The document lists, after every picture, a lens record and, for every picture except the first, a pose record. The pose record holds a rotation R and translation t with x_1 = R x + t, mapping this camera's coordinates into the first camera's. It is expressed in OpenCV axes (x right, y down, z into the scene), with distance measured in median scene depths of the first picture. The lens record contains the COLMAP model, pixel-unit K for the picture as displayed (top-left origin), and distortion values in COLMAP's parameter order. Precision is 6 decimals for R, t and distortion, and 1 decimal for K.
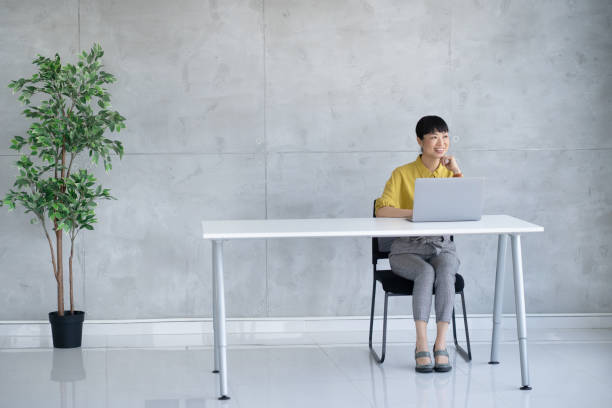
lens RADIAL K [[1403.9, 0, 306.0], [0, 1403.9, 204.0], [0, 0, 1]] dist [0.083433, -2.313336]
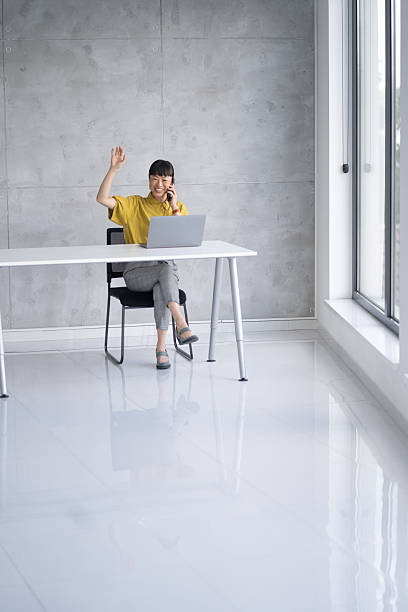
lens RADIAL K [[1403.9, 0, 191.0], [0, 1403.9, 306.6], [0, 0, 1]] dist [0.083433, -2.313336]
pose [[0.983781, -0.025606, 0.177539, -0.088431], [0.013330, 0.997458, 0.069999, -0.018180], [-0.178880, -0.066497, 0.981621, -0.177606]]
